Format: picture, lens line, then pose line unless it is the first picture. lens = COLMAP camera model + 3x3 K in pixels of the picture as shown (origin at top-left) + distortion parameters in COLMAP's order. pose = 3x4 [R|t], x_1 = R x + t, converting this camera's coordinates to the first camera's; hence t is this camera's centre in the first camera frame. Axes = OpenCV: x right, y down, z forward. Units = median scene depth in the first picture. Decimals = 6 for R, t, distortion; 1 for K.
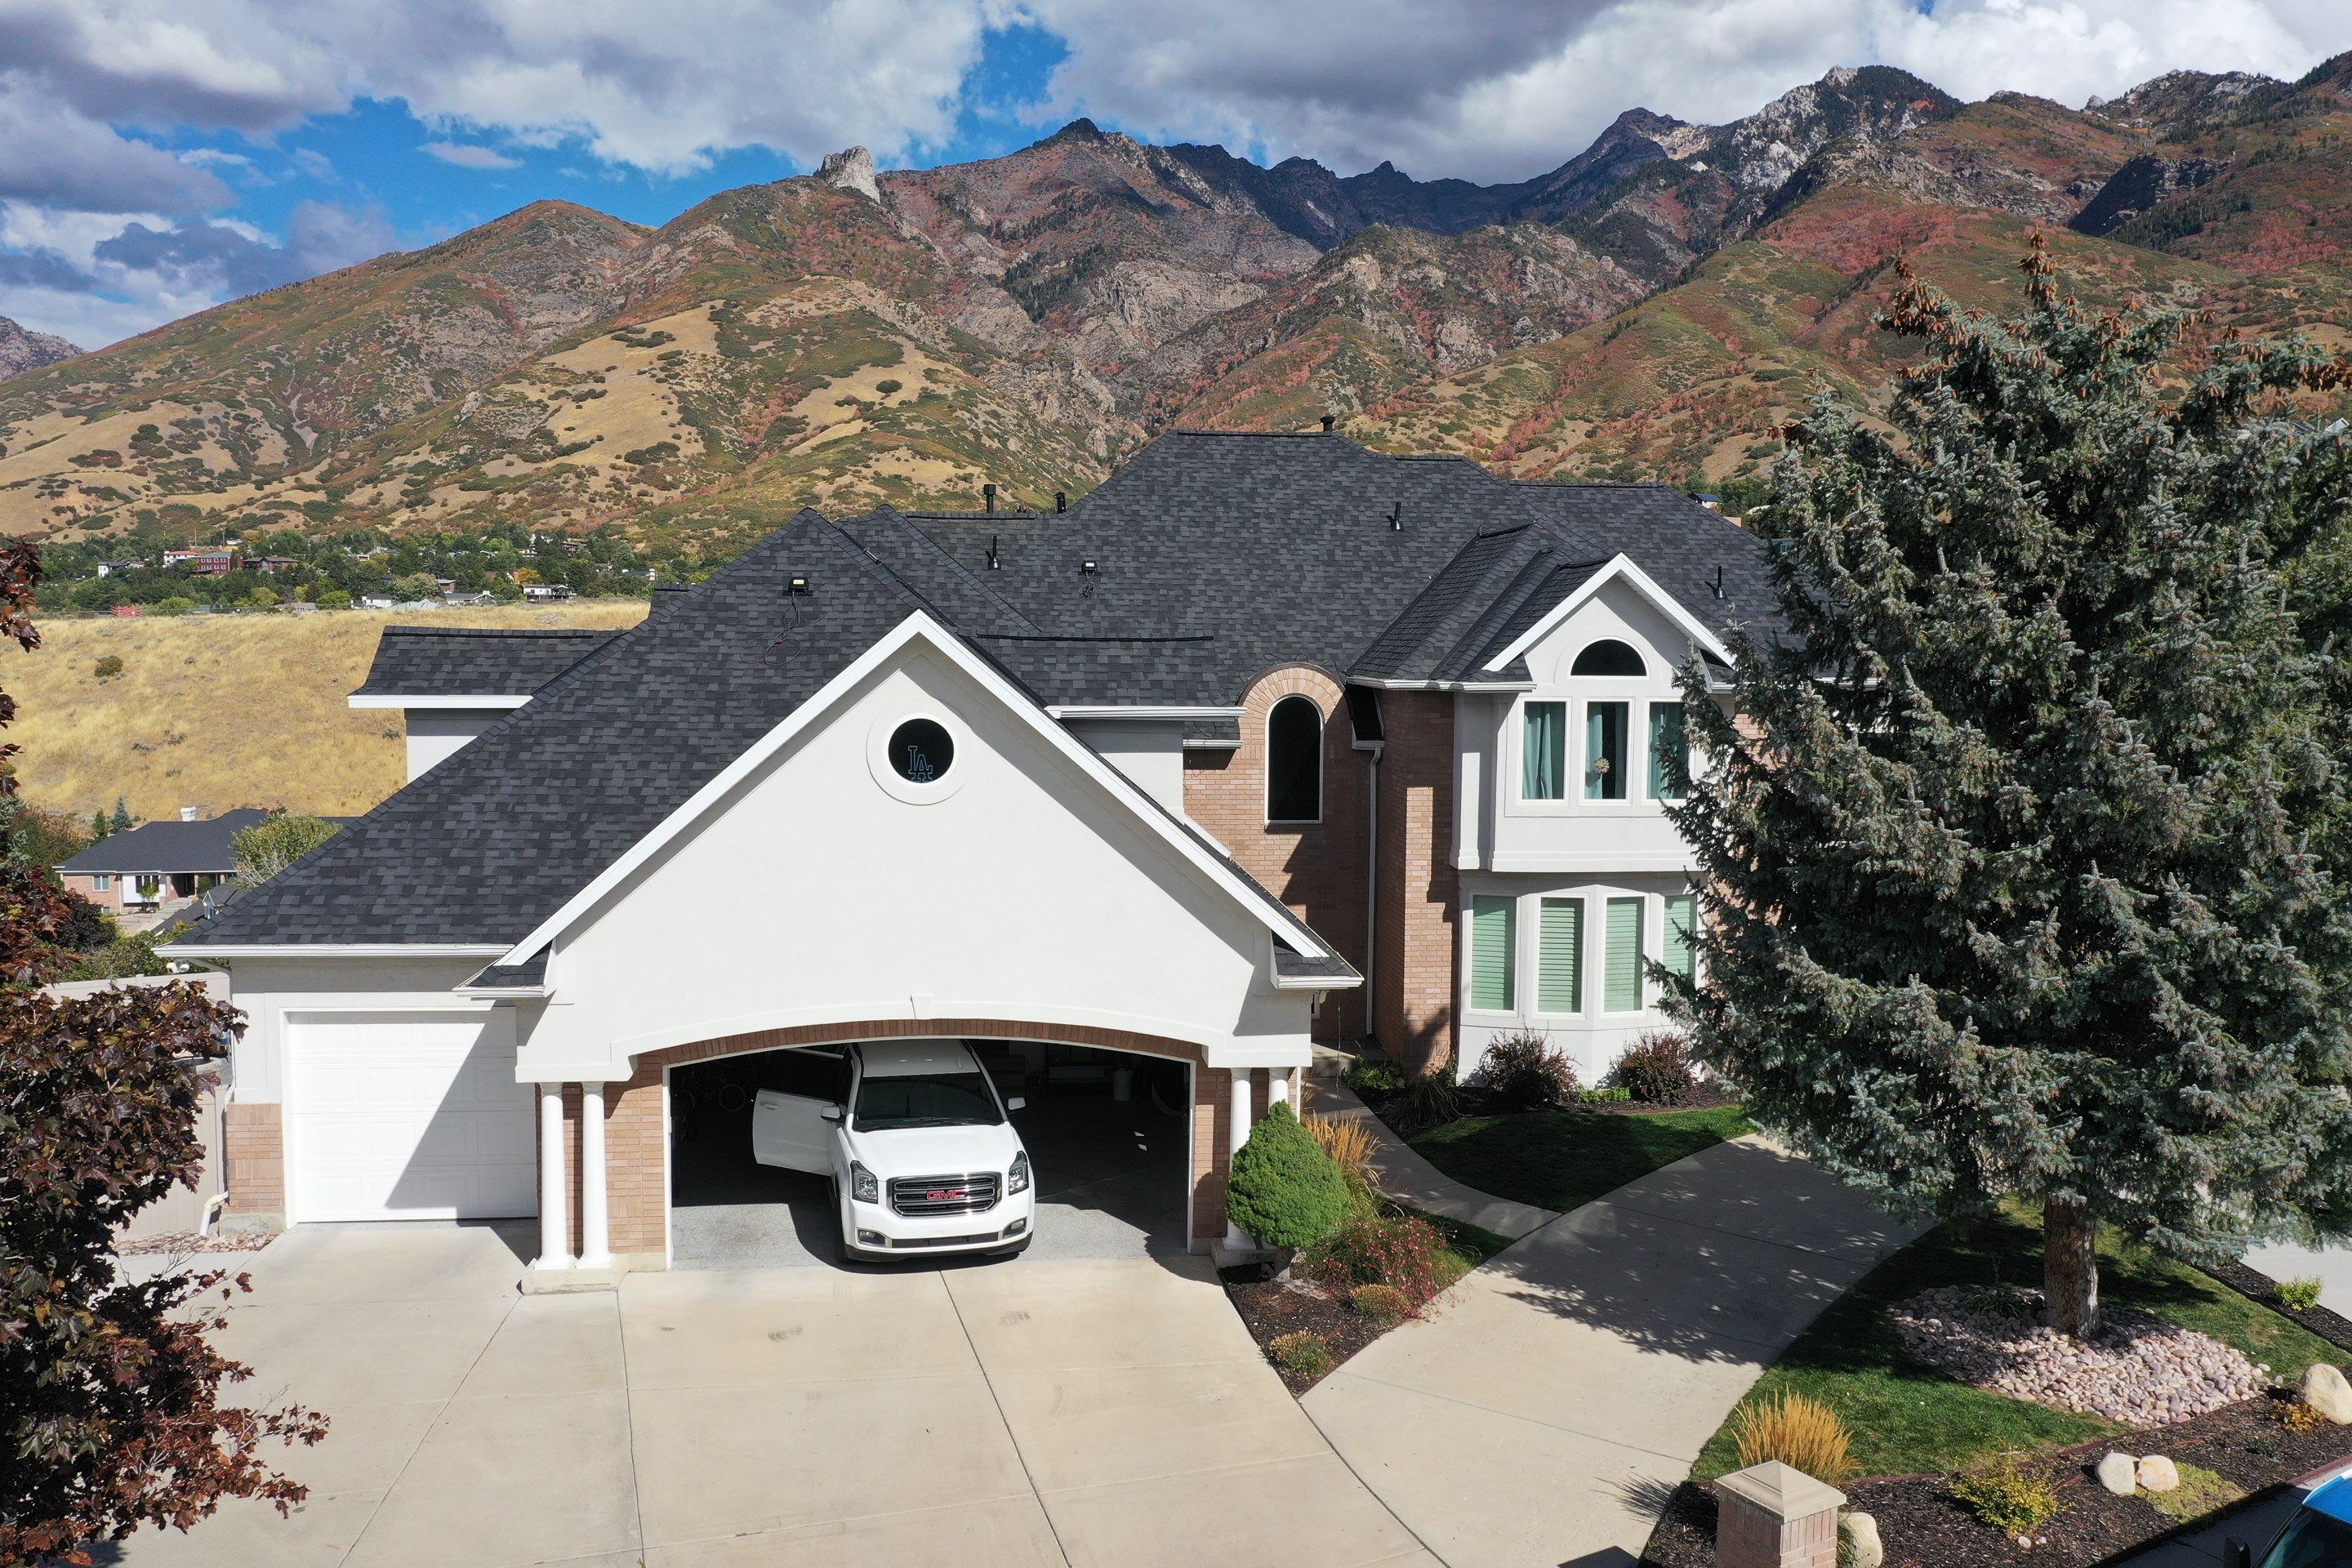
lens RADIAL K [[1869.4, 0, 1174.1], [0, 1869.4, 795.3], [0, 0, 1]] dist [0.012650, 0.018861]
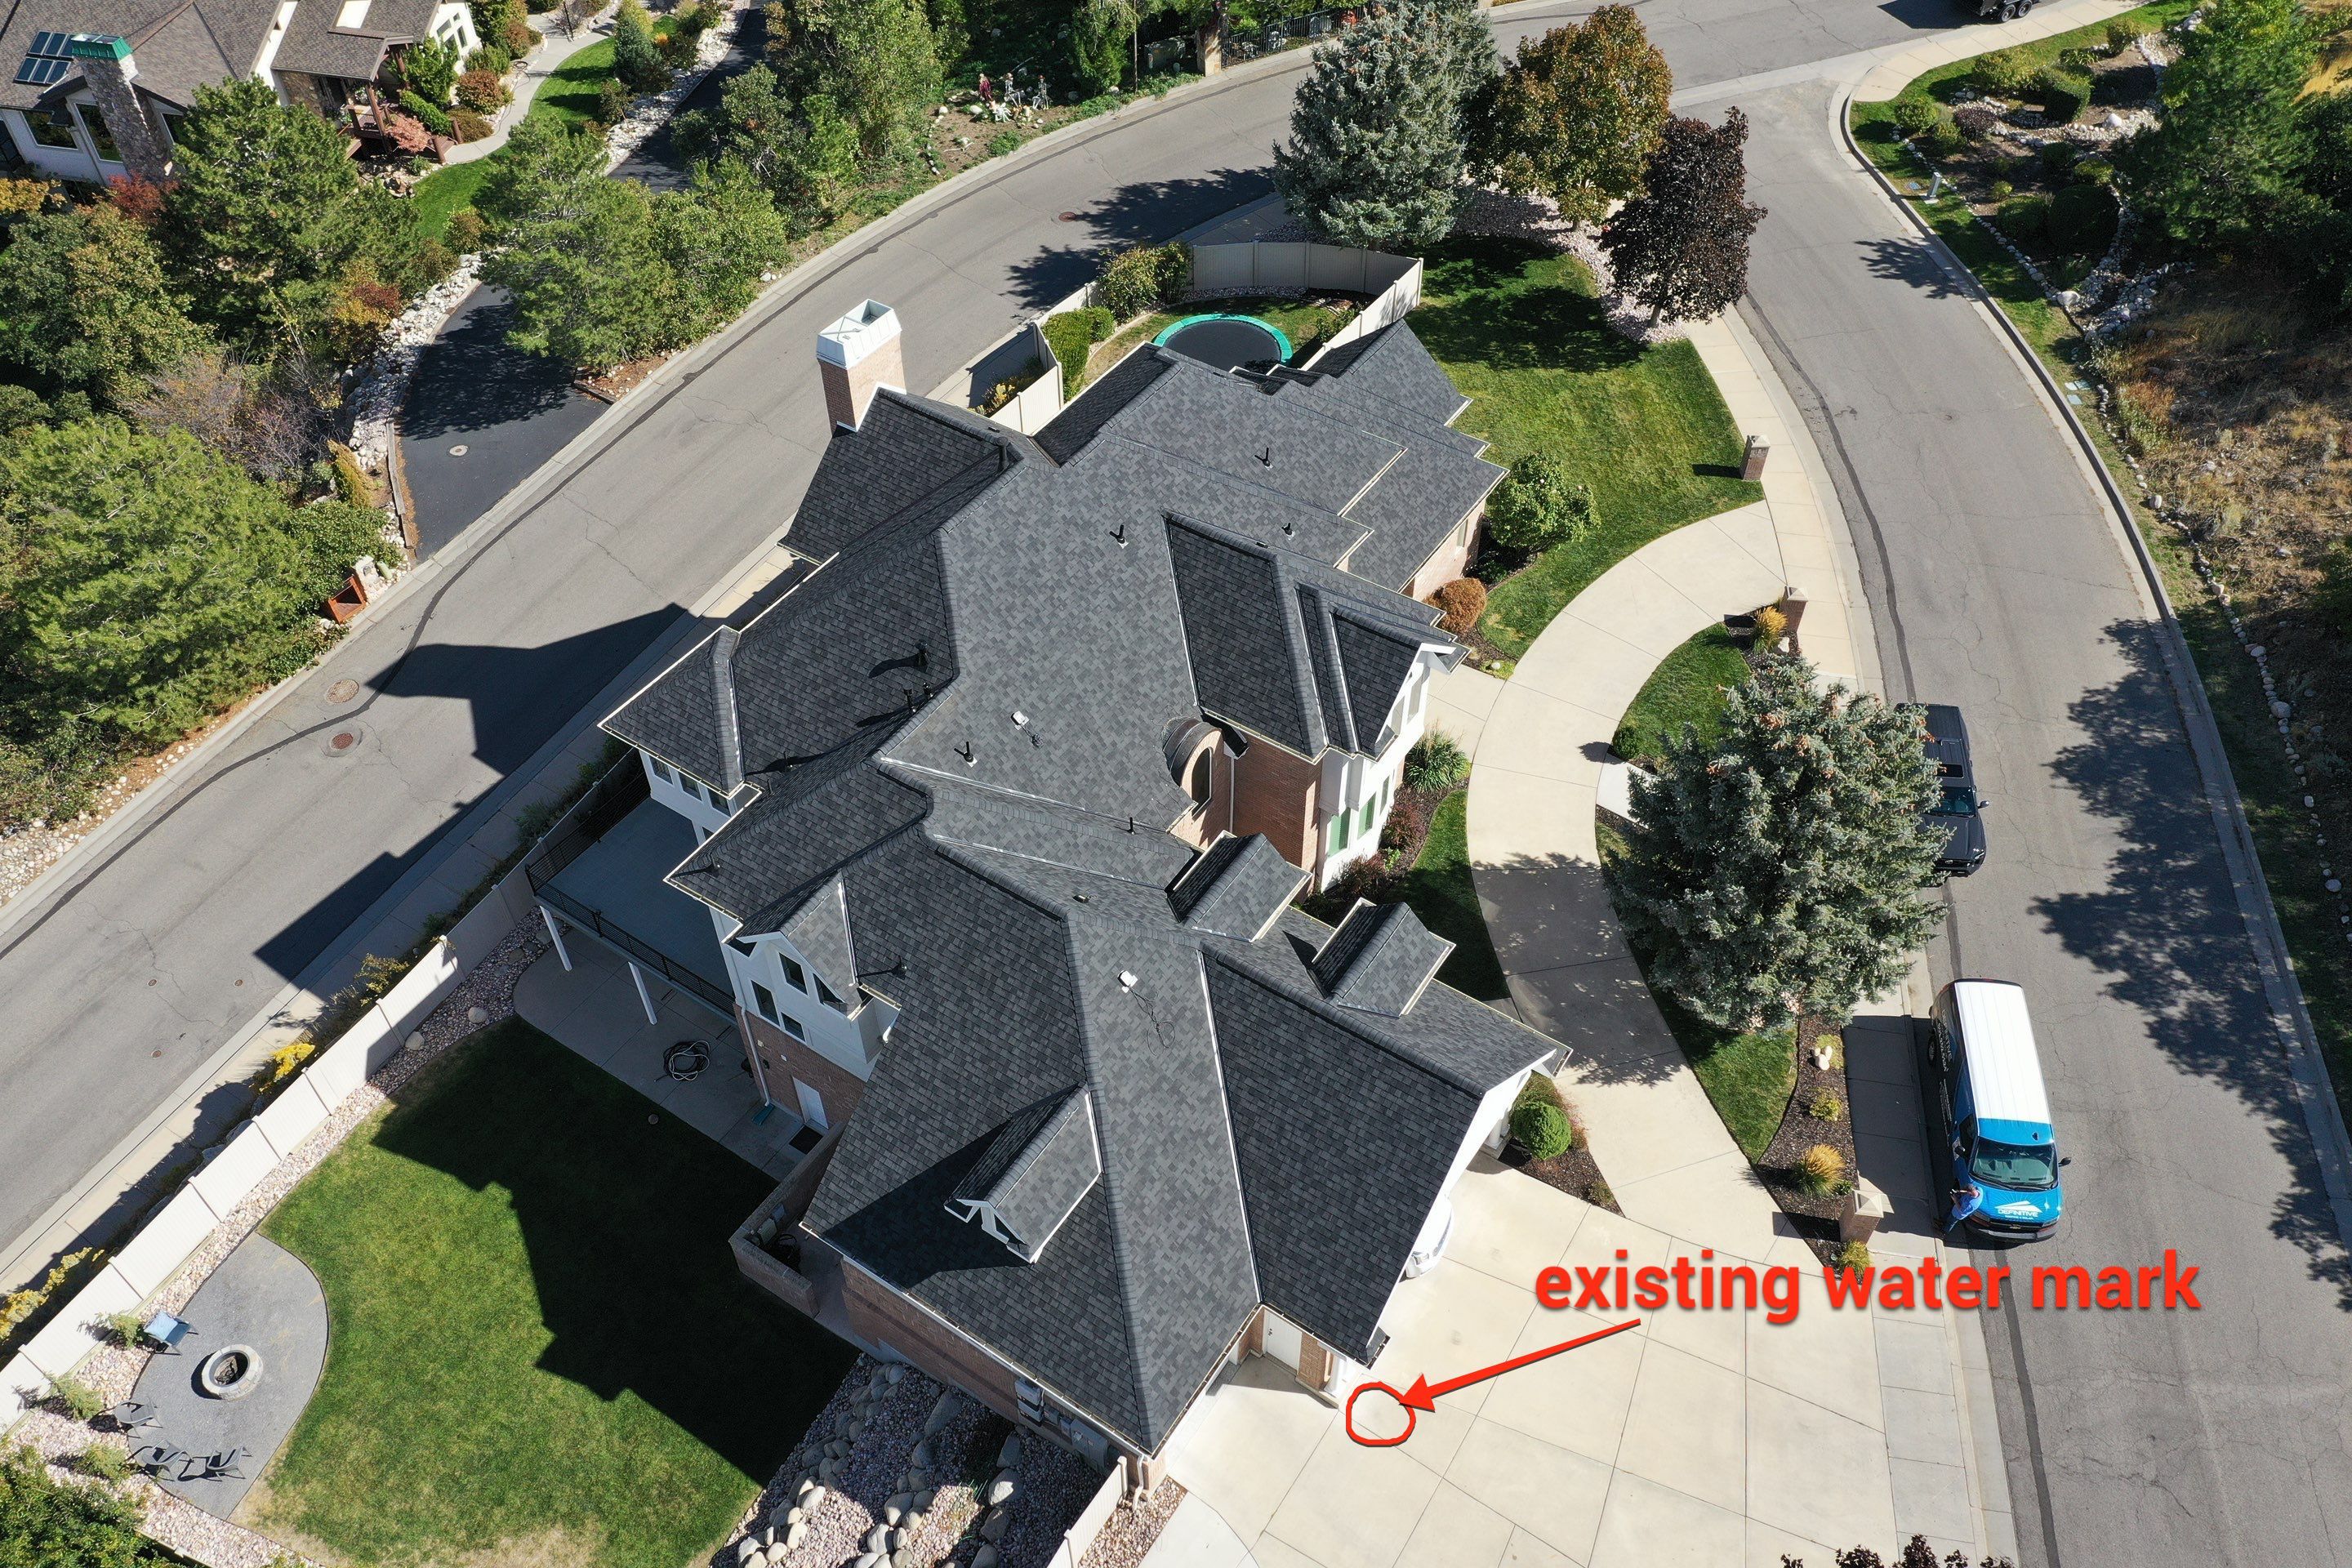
lens RADIAL K [[1869.4, 0, 1174.1], [0, 1869.4, 795.3], [0, 0, 1]] dist [0.012650, 0.018861]
pose [[0.637690, -0.572976, 0.514829, -1.112401], [0.072134, 0.709838, 0.700662, -1.622142], [-0.766908, -0.409668, 0.493988, 0.398629]]
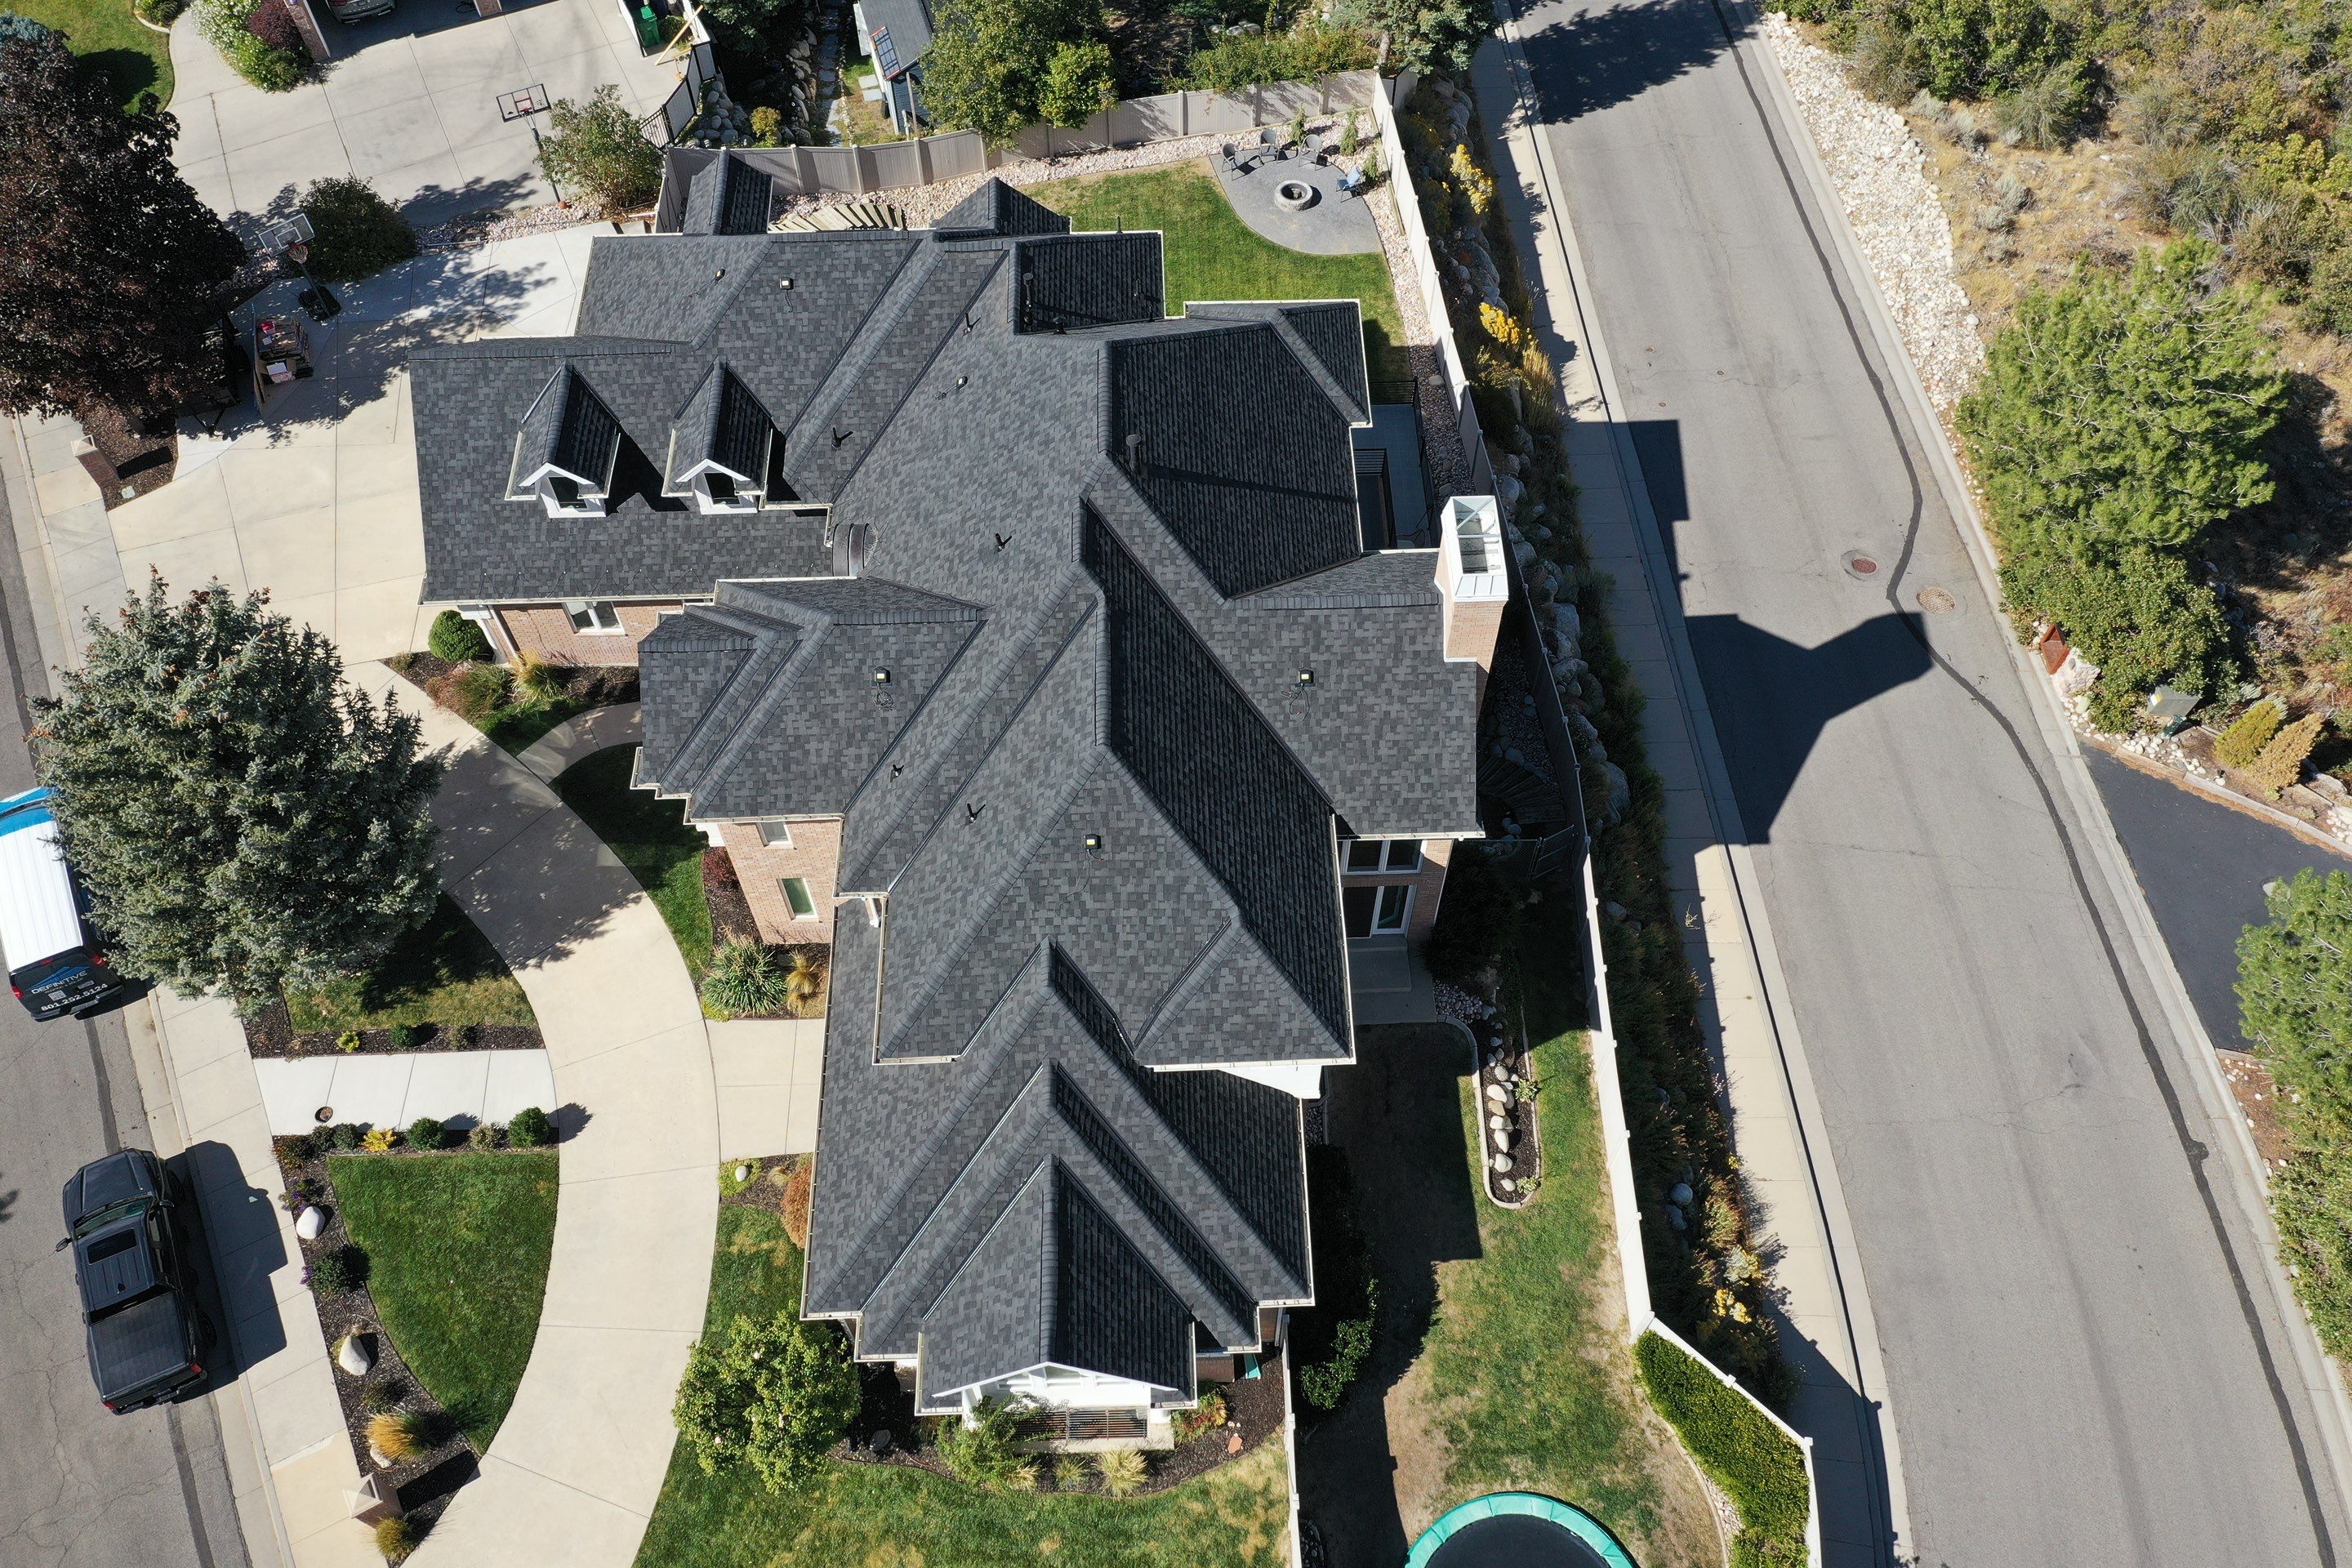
lens RADIAL K [[1858.3, 0, 1172.2], [0, 1858.3, 799.8], [0, 0, 1]] dist [0.027702, -0.004818]
pose [[-0.069826, 0.837482, -0.541986, 1.458914], [-0.070670, 0.537794, 0.840109, -1.743837], [0.995053, 0.096964, 0.021633, 1.867193]]
